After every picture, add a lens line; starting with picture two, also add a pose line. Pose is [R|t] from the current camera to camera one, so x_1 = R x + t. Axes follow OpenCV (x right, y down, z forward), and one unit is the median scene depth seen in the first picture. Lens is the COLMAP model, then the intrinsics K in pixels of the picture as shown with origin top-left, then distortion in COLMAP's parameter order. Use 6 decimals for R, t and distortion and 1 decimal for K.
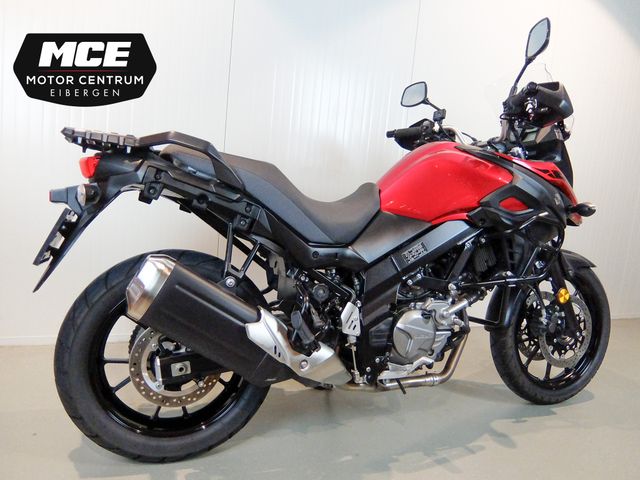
lens RADIAL K [[474.9, 0, 316.1], [0, 474.9, 244.3], [0, 0, 1]] dist [-0.025825, -0.008694]
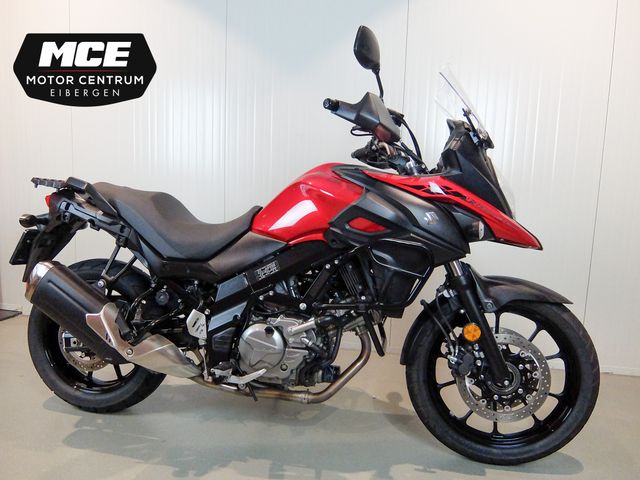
lens RADIAL K [[474.9, 0, 321.9], [0, 474.9, 240.1], [0, 0, 1]] dist [-0.025825, -0.008694]
pose [[0.838582, 0.017160, -0.544505, 0.891827], [-0.036033, 0.999062, -0.024009, -0.028933], [0.543582, 0.039754, 0.838414, 0.171710]]
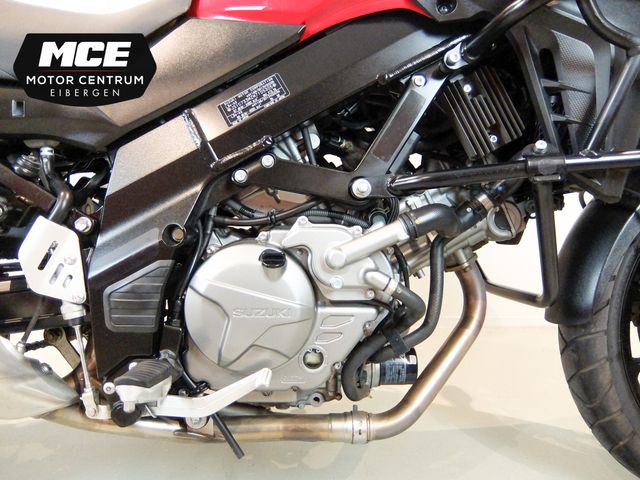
lens RADIAL K [[474.9, 0, 319.5], [0, 474.9, 244.2], [0, 0, 1]] dist [-0.025825, -0.008694]
pose [[0.937867, -0.014908, -0.346675, 0.393522], [0.015468, 0.999880, -0.001150, 0.137711], [0.346650, -0.004283, 0.937985, 0.654947]]
